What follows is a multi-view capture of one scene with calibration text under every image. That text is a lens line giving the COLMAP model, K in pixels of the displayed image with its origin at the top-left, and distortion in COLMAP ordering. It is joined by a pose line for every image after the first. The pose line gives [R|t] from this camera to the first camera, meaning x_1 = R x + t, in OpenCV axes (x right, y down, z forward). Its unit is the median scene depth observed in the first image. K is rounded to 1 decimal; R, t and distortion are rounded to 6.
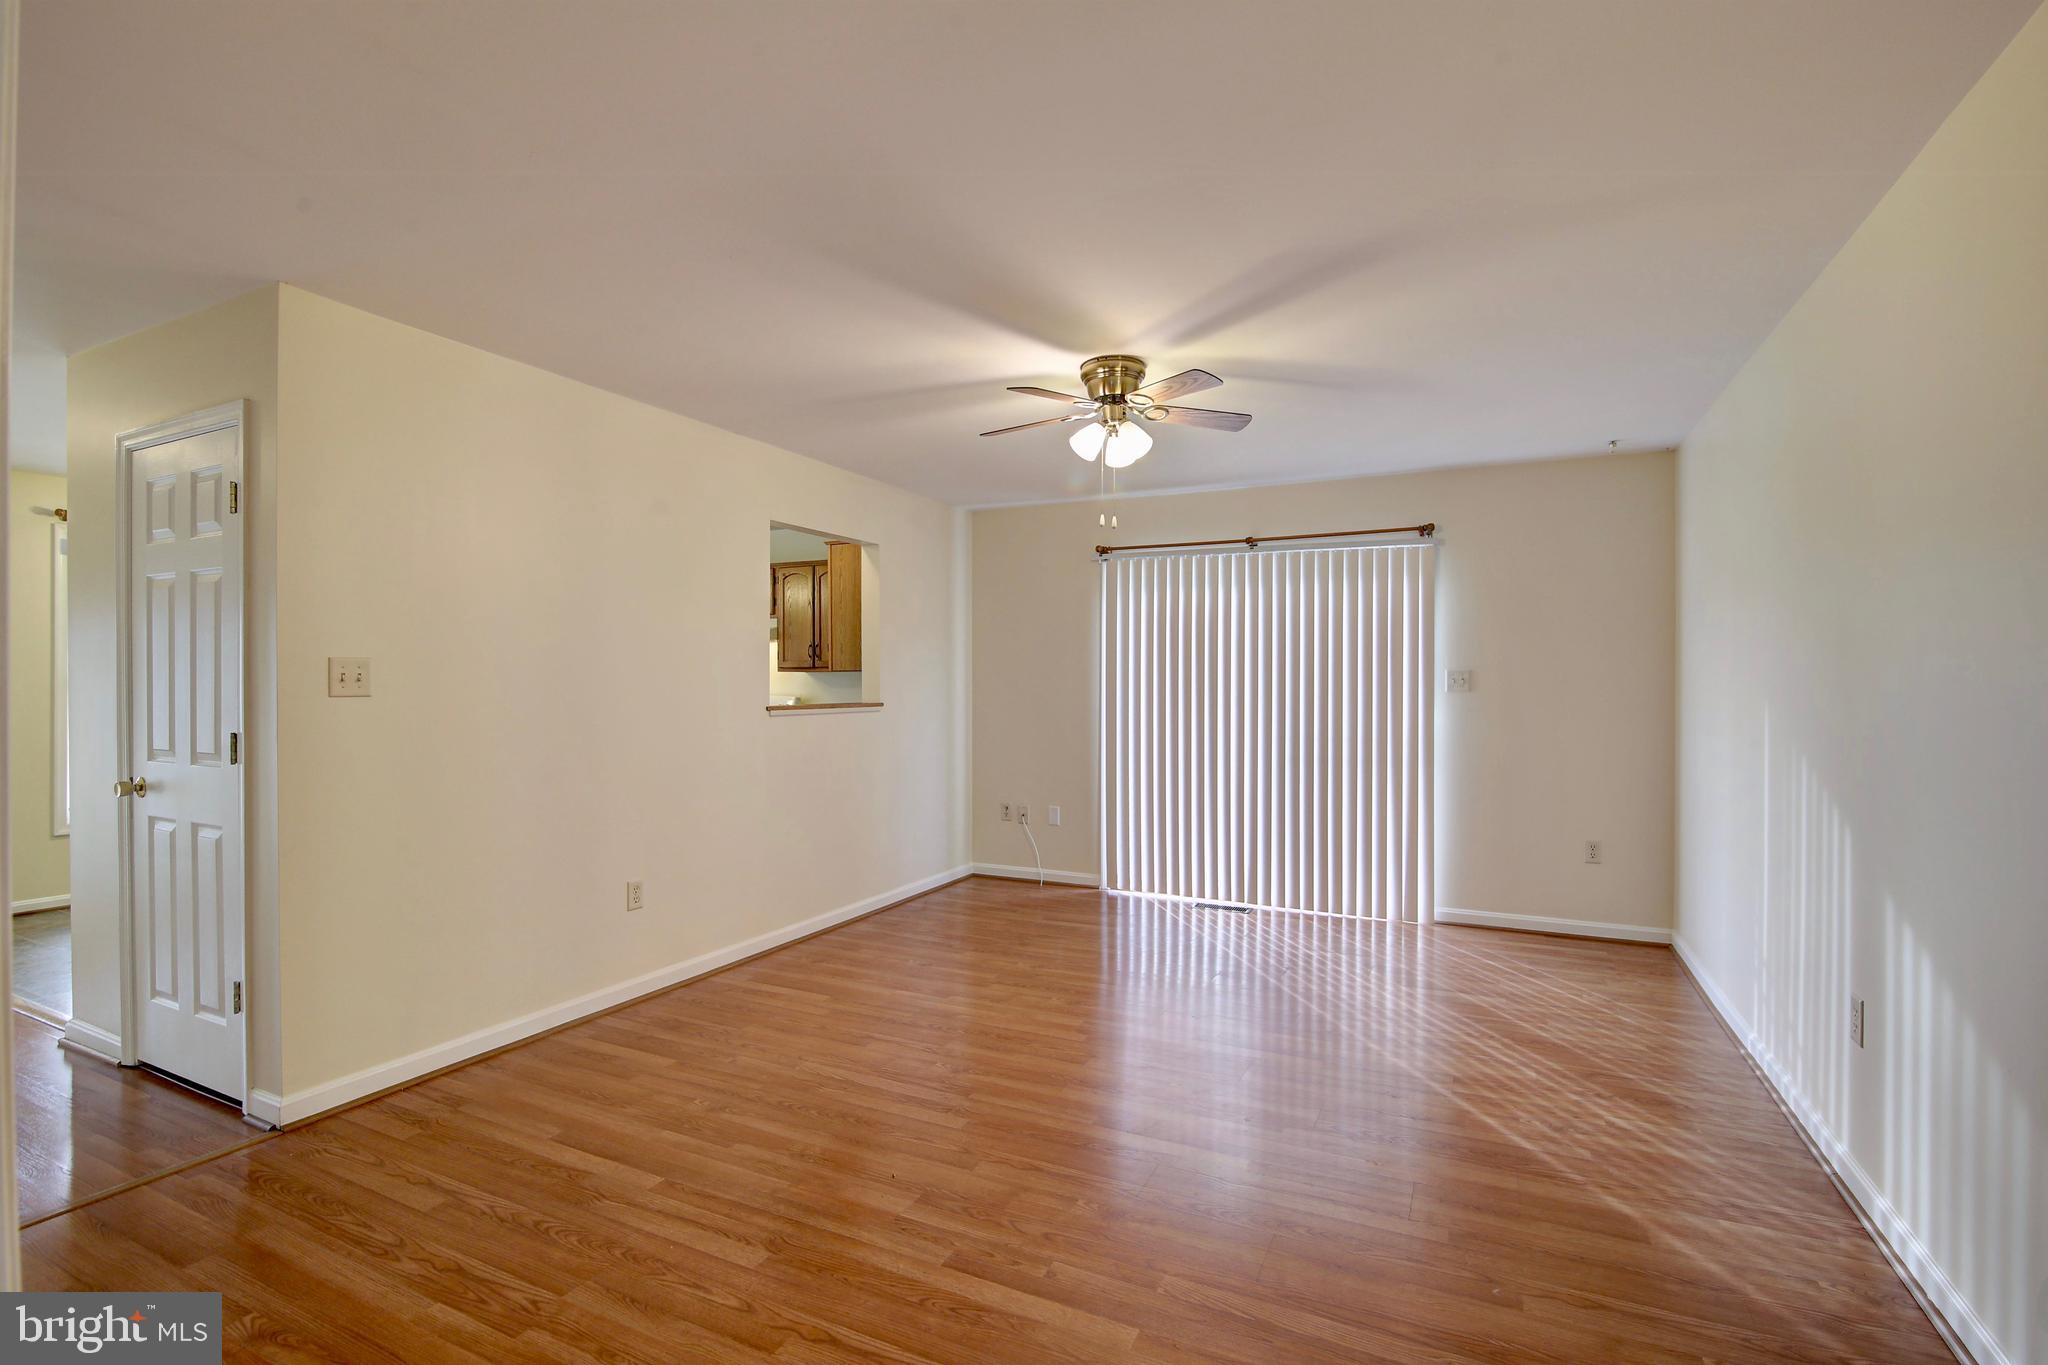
lens RADIAL K [[942.9, 0, 1022.3], [0, 942.9, 684.8], [0, 0, 1]] dist [-0.020804, 0.002176]
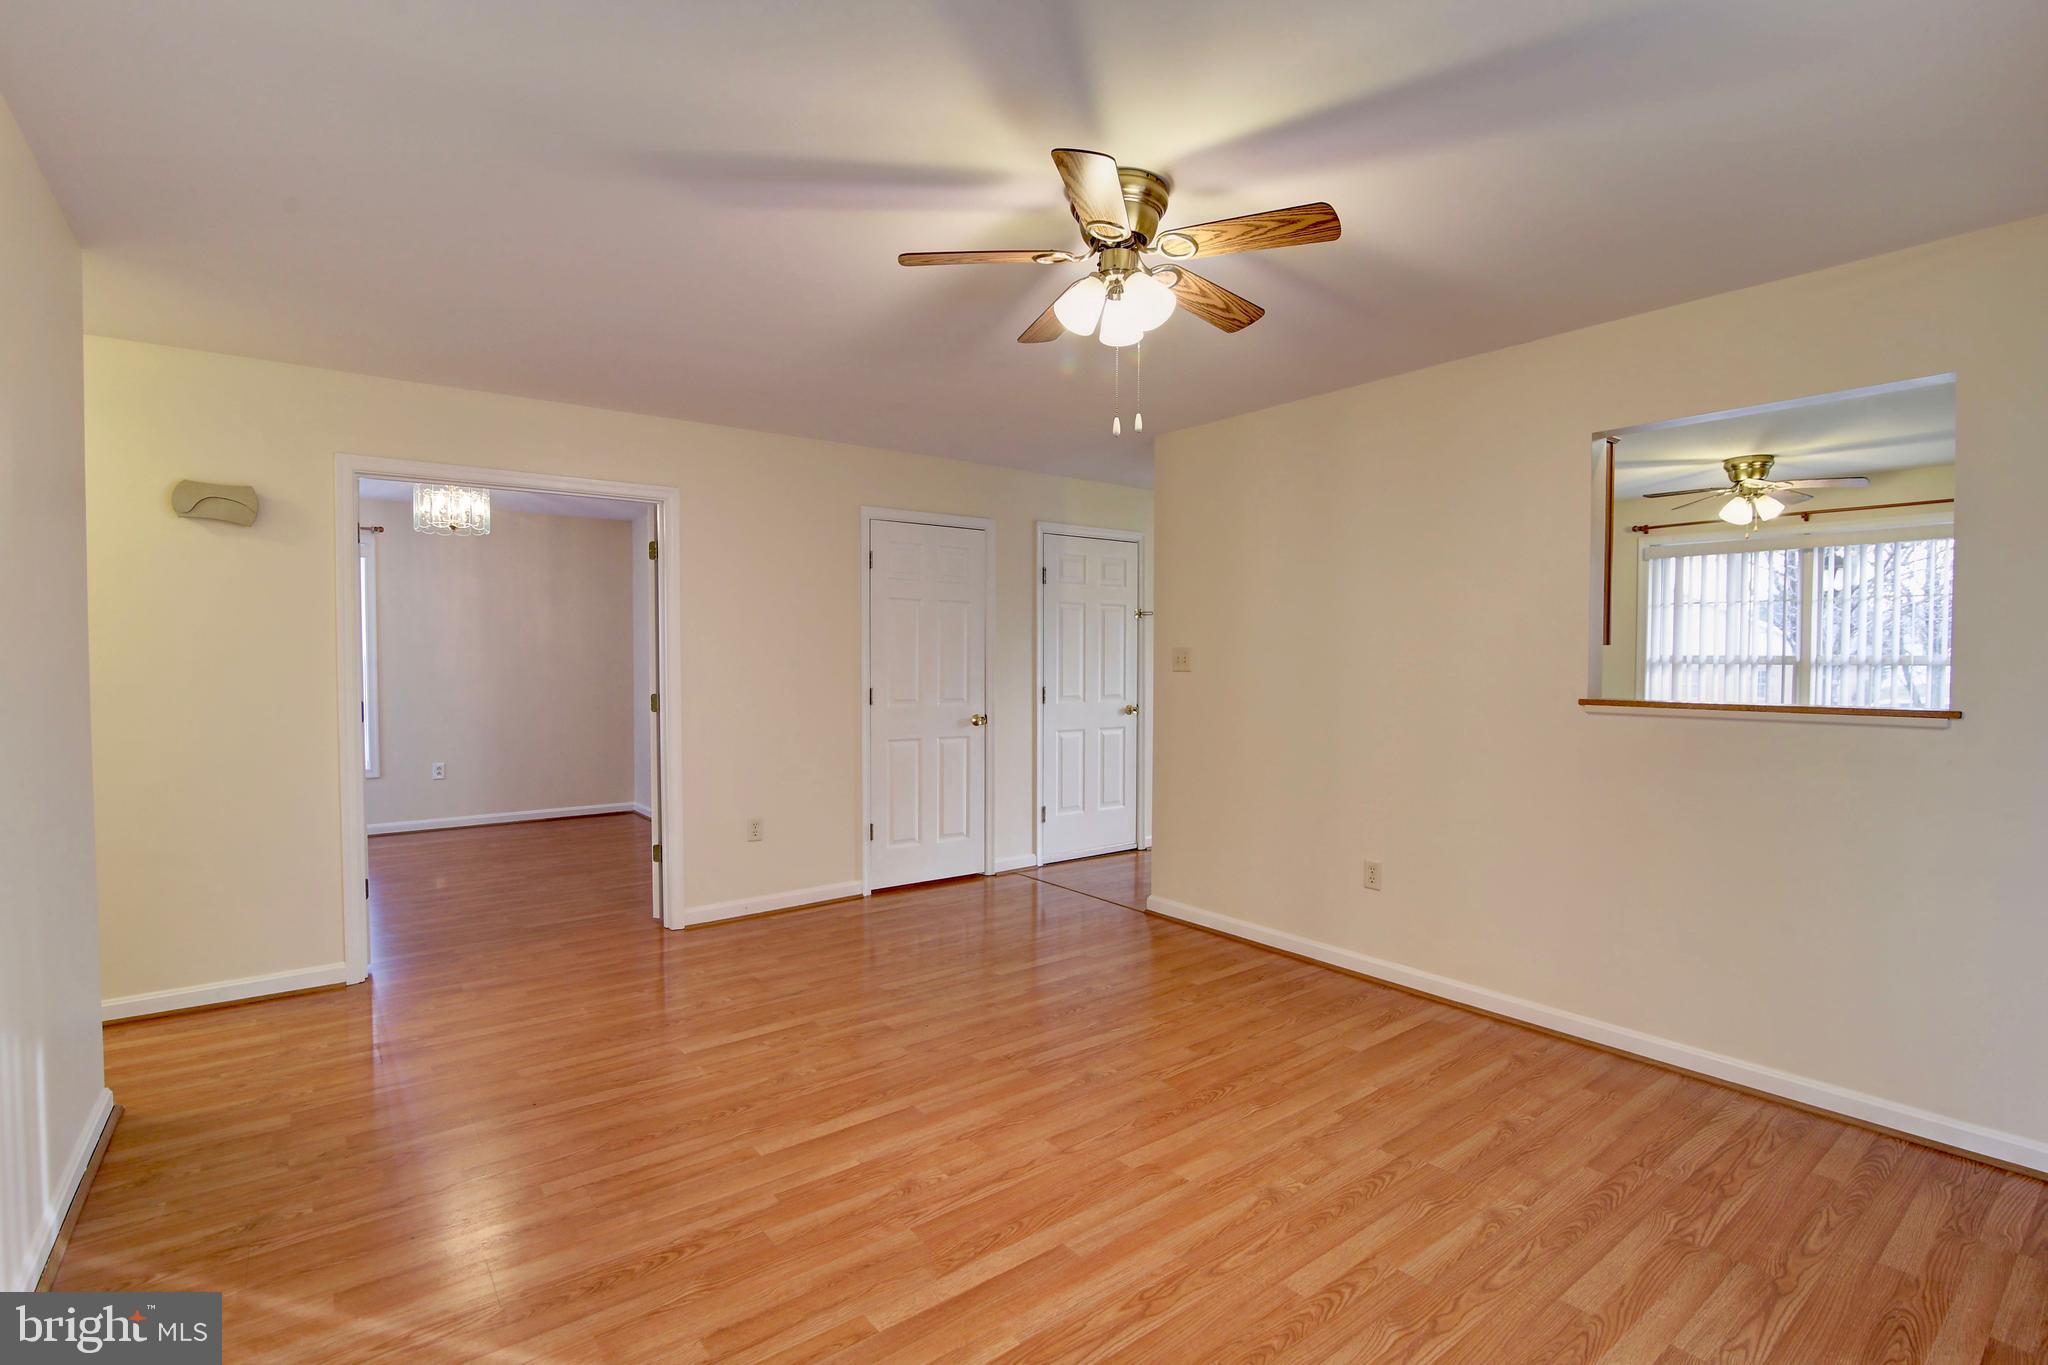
lens RADIAL K [[942.9, 0, 1029.3], [0, 942.9, 685.1], [0, 0, 1]] dist [-0.020804, 0.002176]
pose [[-0.441533, 0.021901, -0.896978, 0.497198], [-0.004934, 0.999628, 0.026836, -0.004562], [0.897231, 0.016274, -0.441261, 0.846625]]
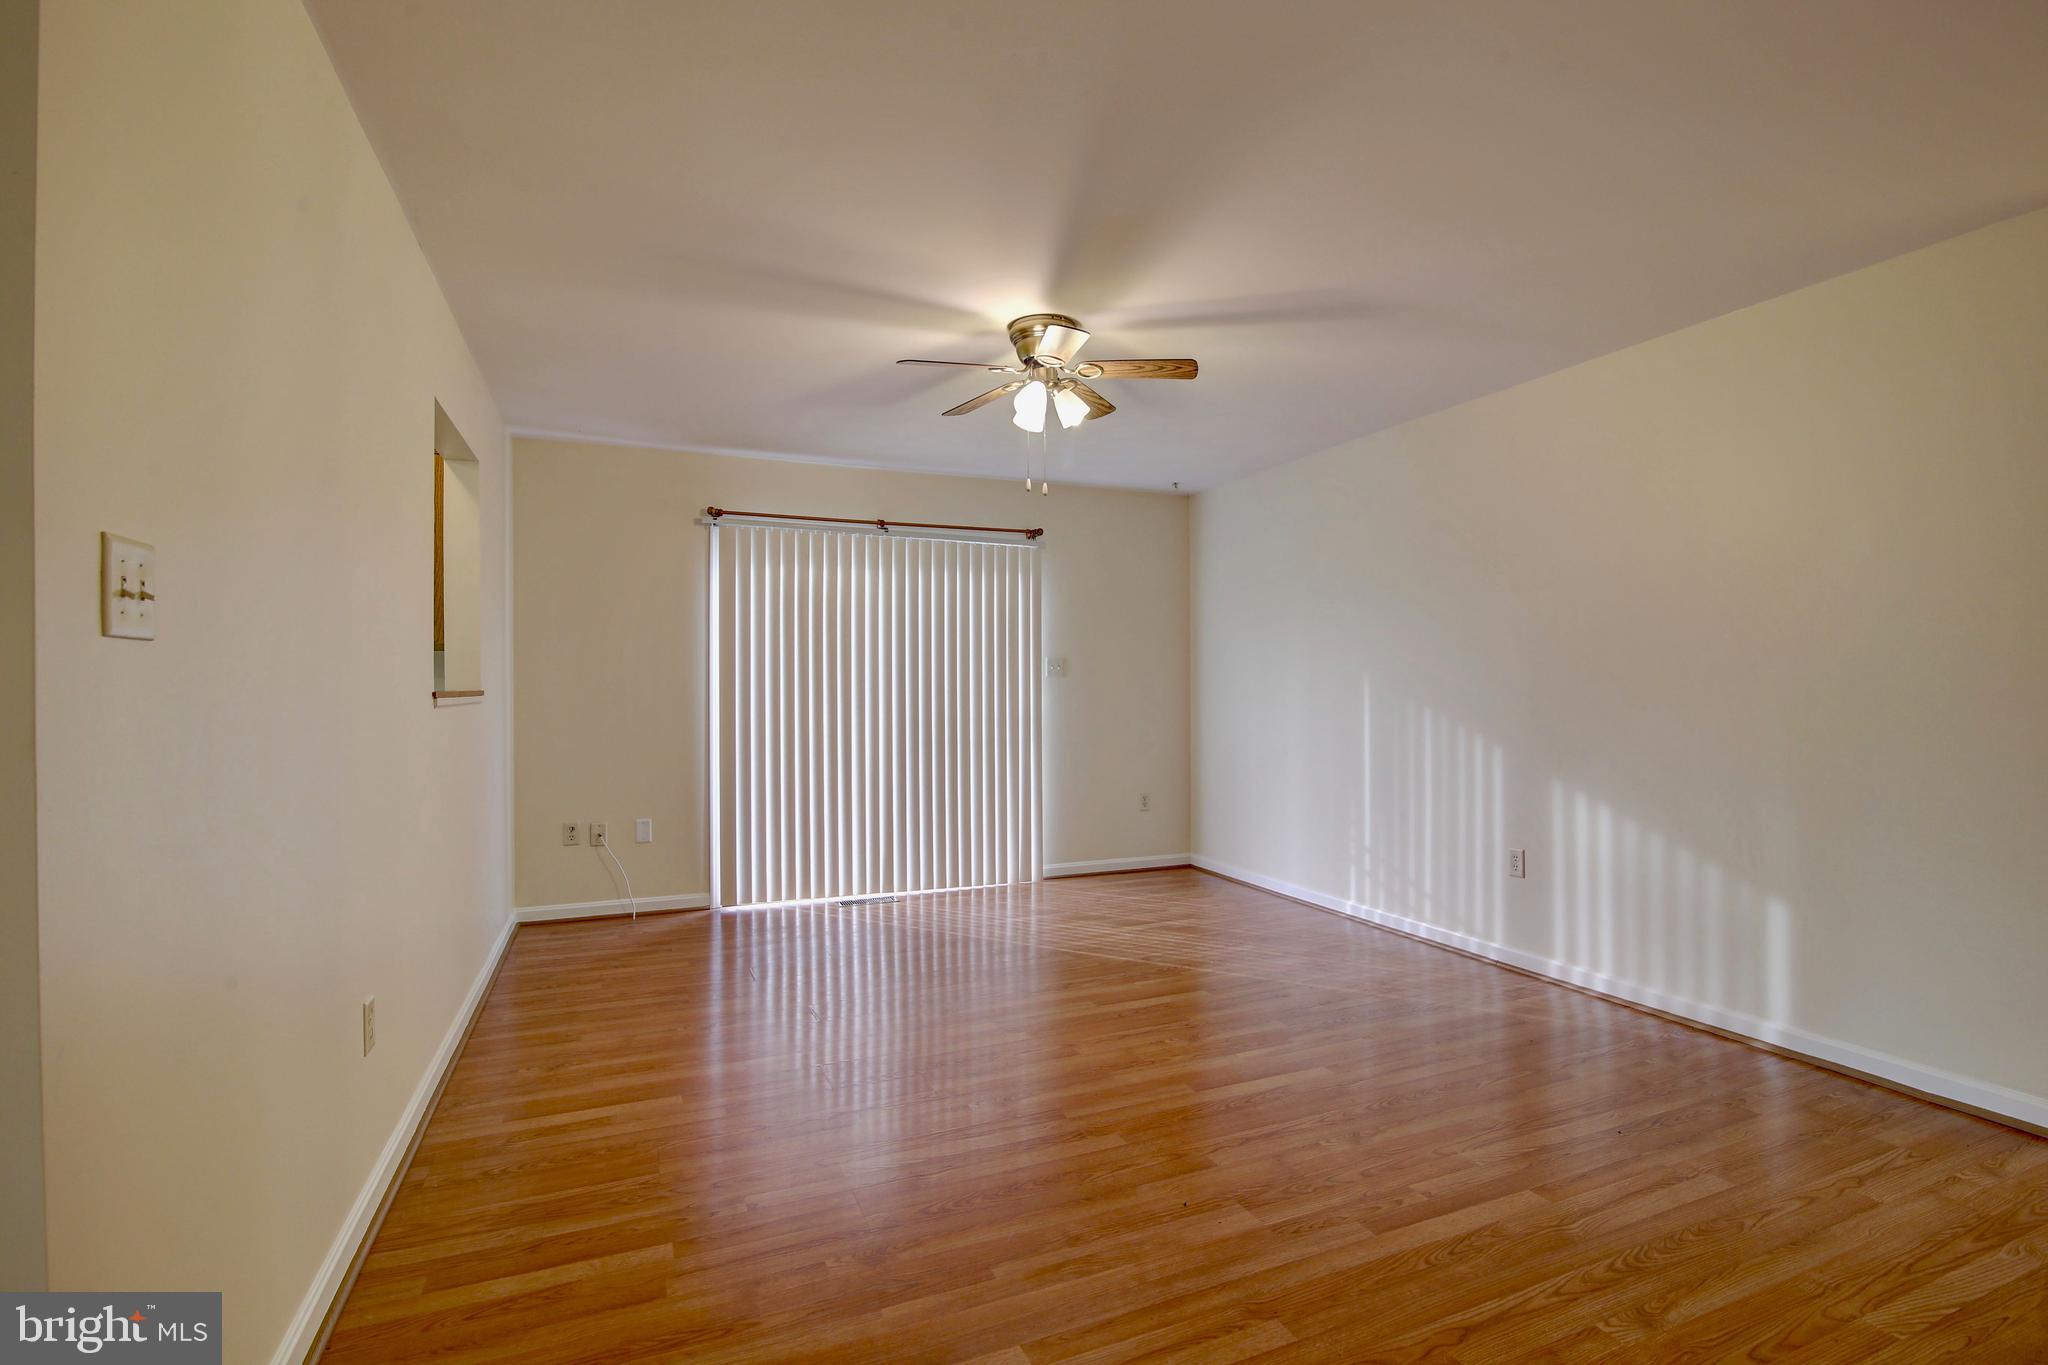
lens RADIAL K [[942.9, 0, 1027.9], [0, 942.9, 686.3], [0, 0, 1]] dist [-0.020804, 0.002176]
pose [[0.656100, -0.004389, 0.754661, -0.435018], [0.007229, 0.999974, -0.000469, 0.020124], [-0.754639, 0.005763, 0.656114, 0.261621]]
